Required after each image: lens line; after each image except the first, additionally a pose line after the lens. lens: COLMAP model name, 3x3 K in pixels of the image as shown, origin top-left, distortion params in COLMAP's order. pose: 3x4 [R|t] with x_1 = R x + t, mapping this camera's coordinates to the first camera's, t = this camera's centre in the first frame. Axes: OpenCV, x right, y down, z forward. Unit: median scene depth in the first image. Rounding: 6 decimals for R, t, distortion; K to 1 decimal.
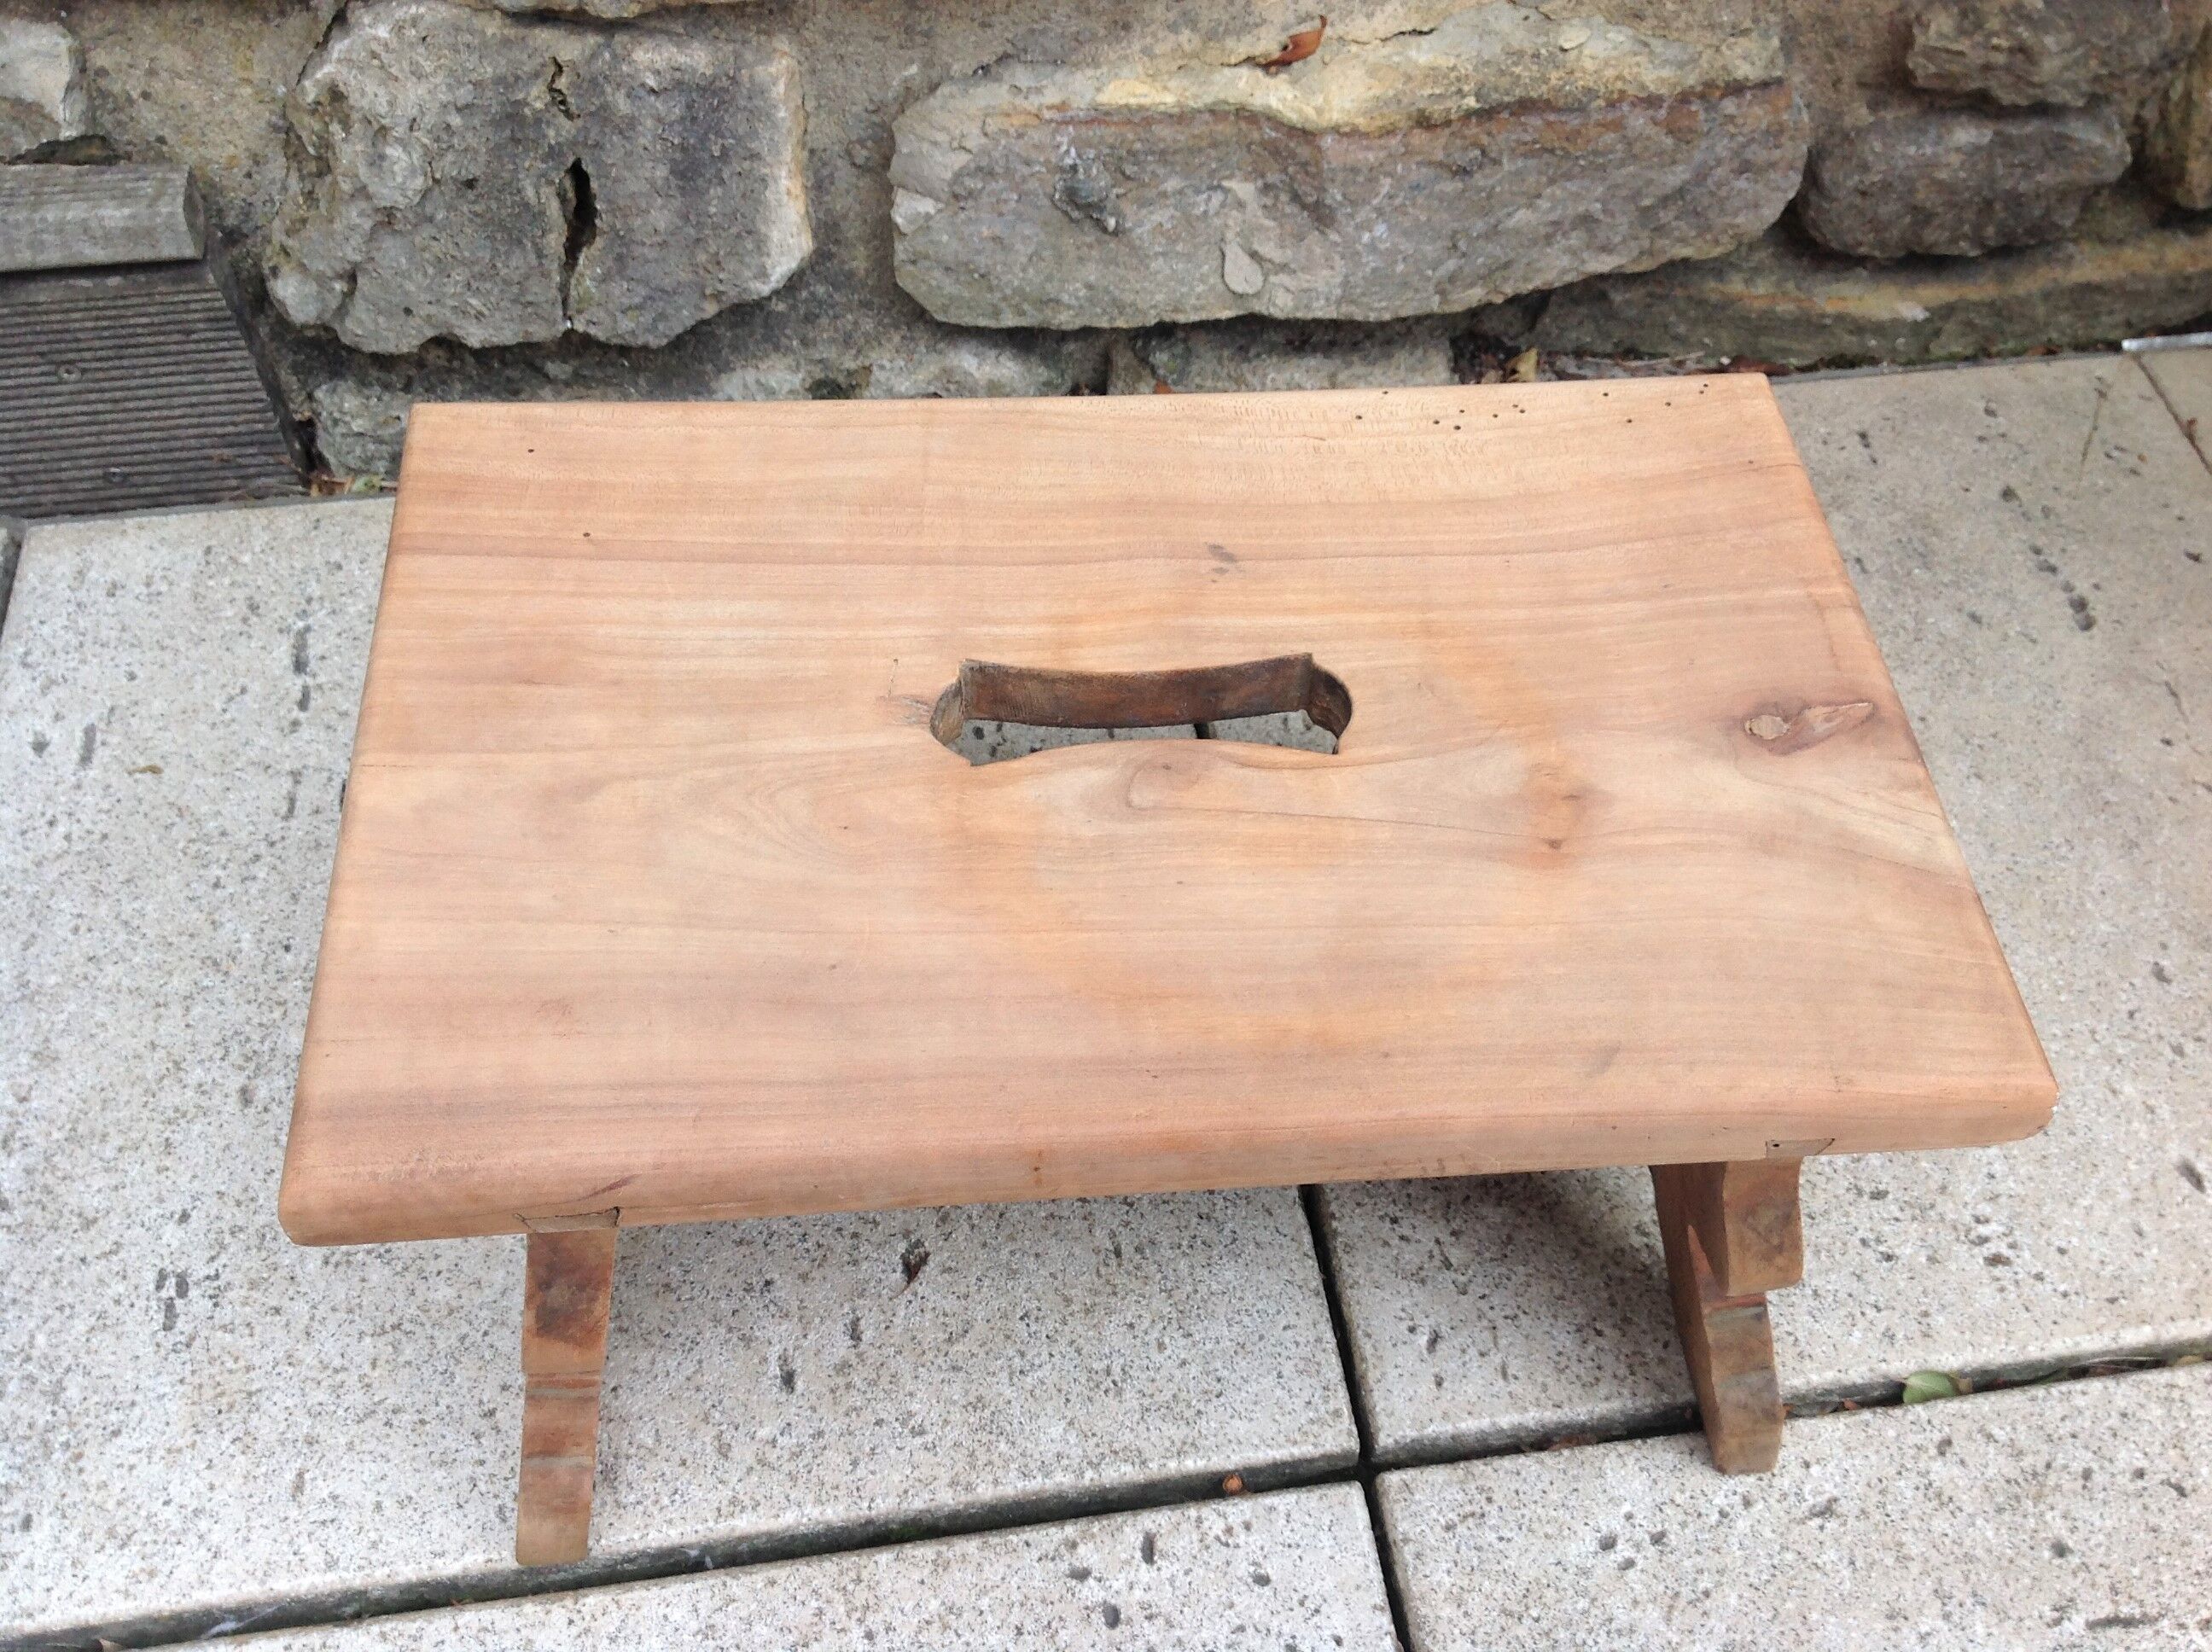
lens RADIAL K [[2116.6, 0, 1106.0], [0, 2116.6, 826.0], [0, 0, 1]] dist [0.064690, -0.158015]
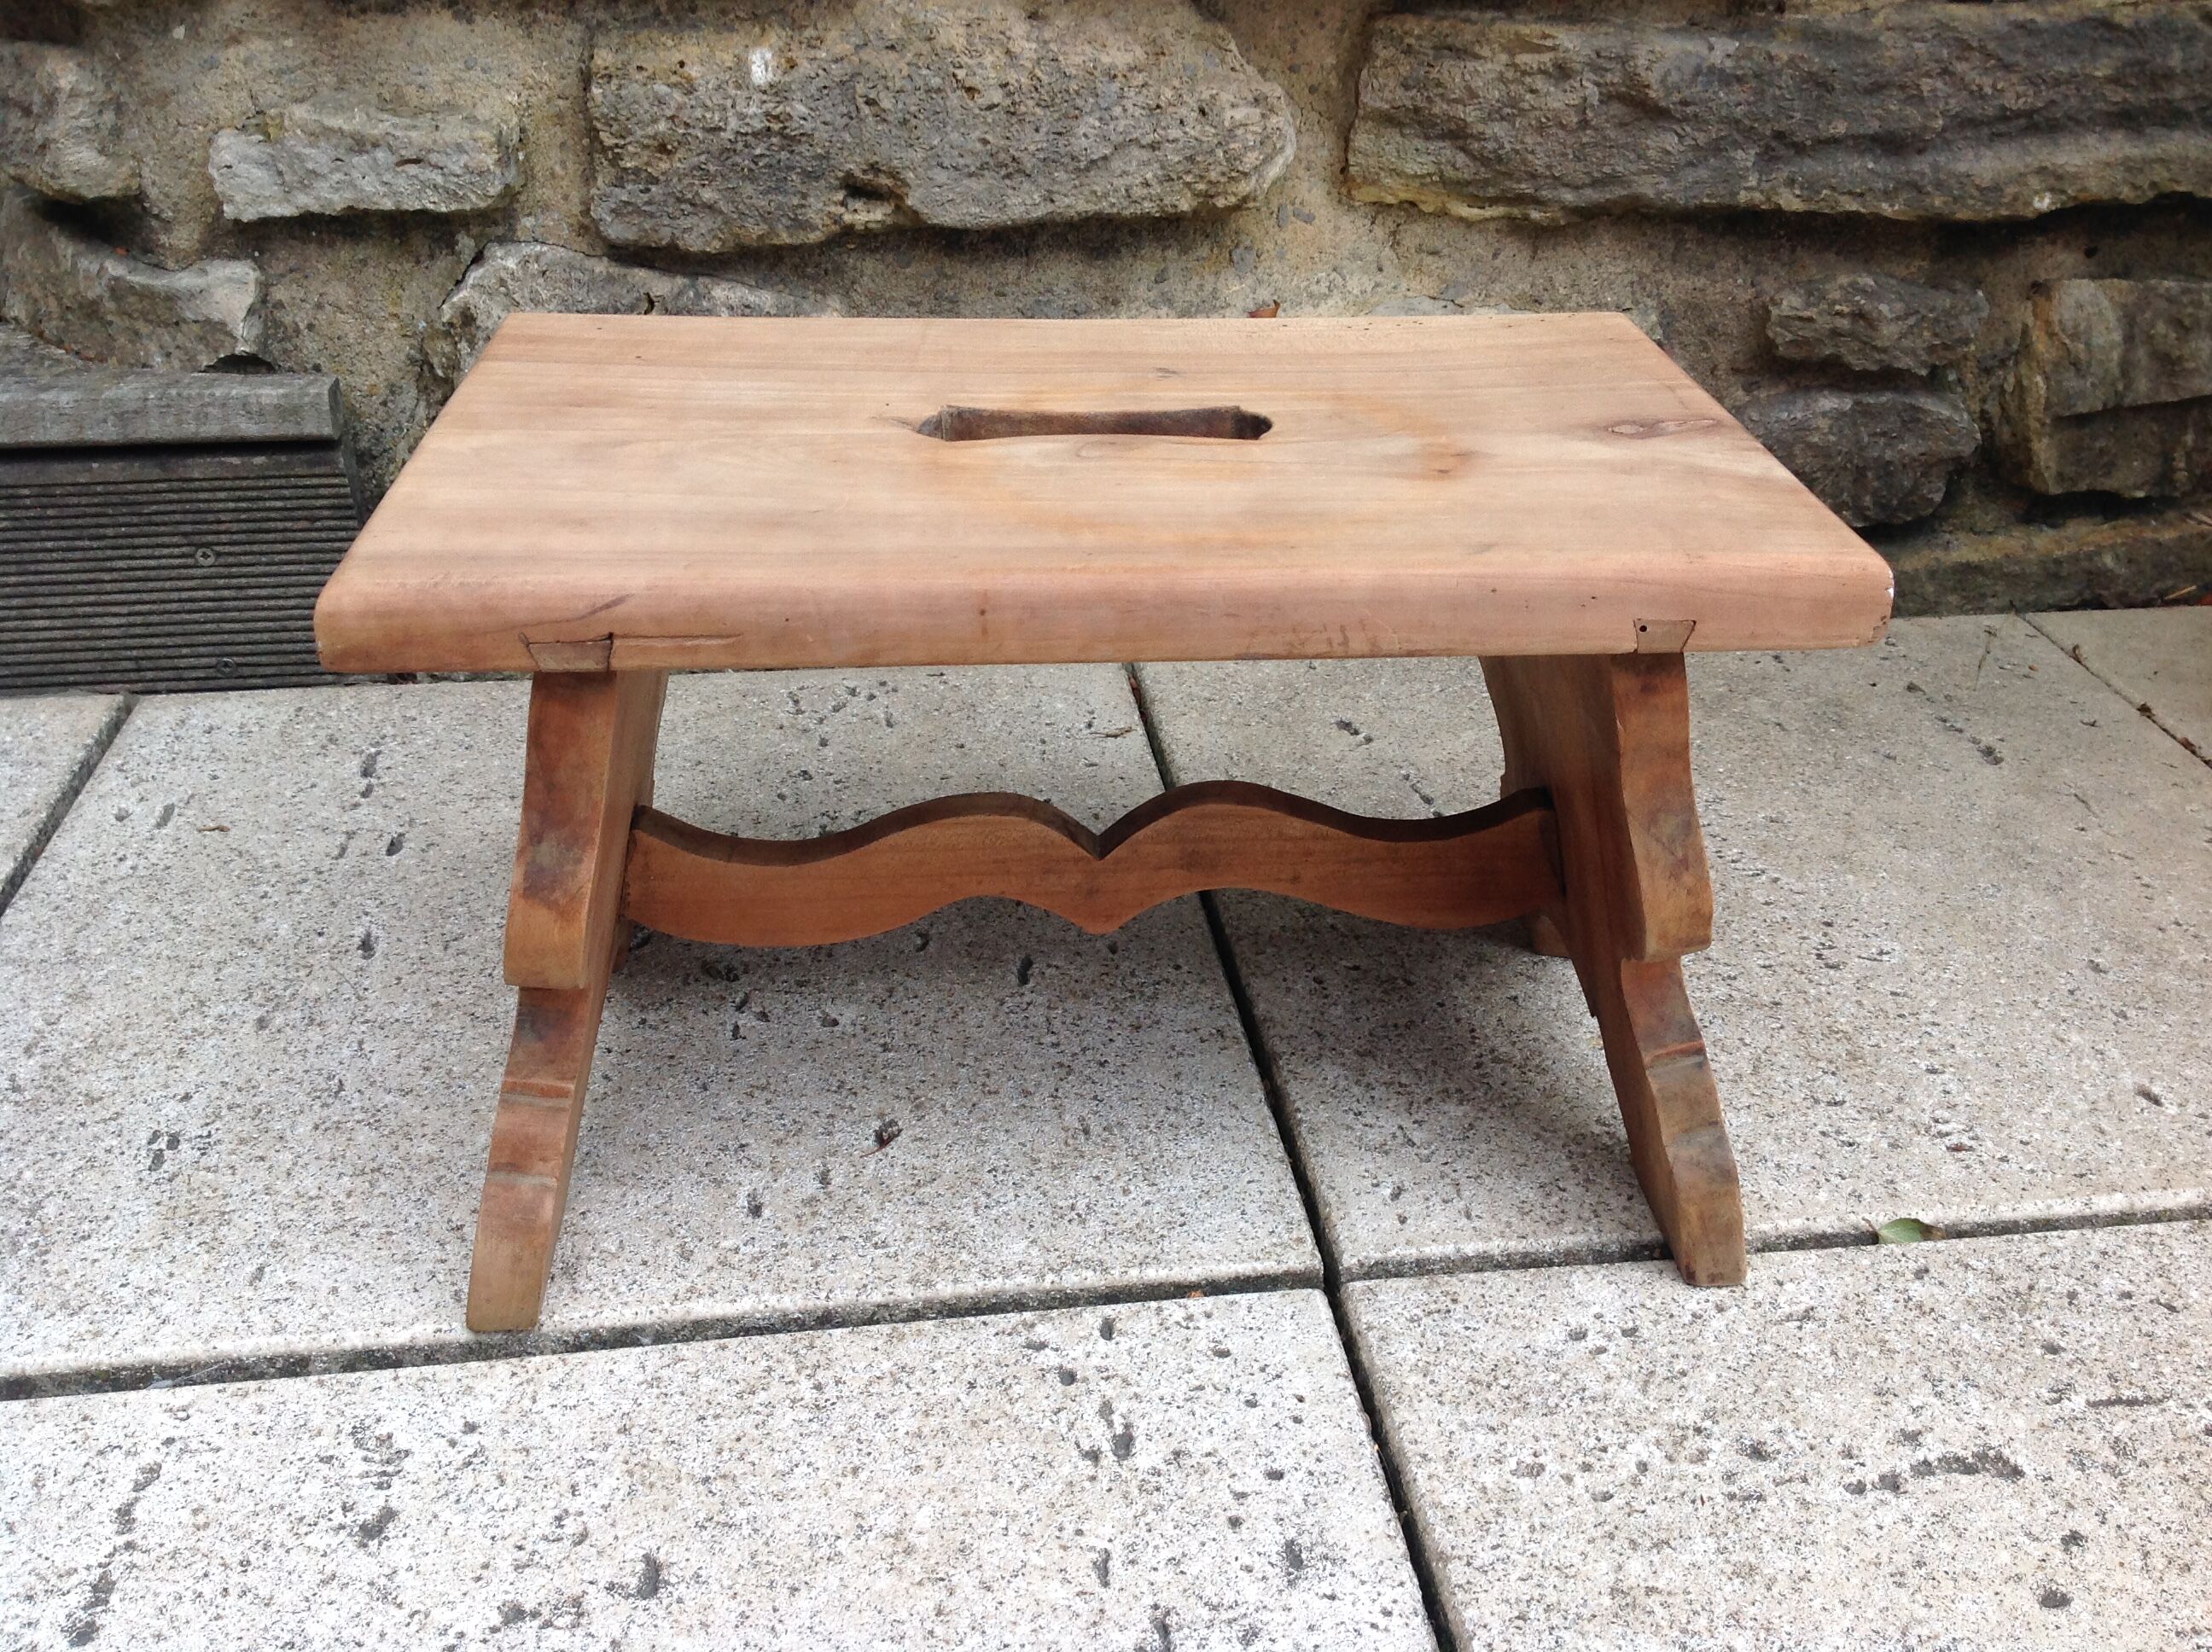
lens RADIAL K [[2098.2, 0, 1106.0], [0, 2098.2, 826.0], [0, 0, 1]] dist [0.108753, -0.254341]
pose [[0.999719, -0.001857, -0.023645, 0.040409], [-0.007848, 0.914879, -0.403651, 0.490025], [0.022382, 0.403723, 0.914607, 0.013014]]
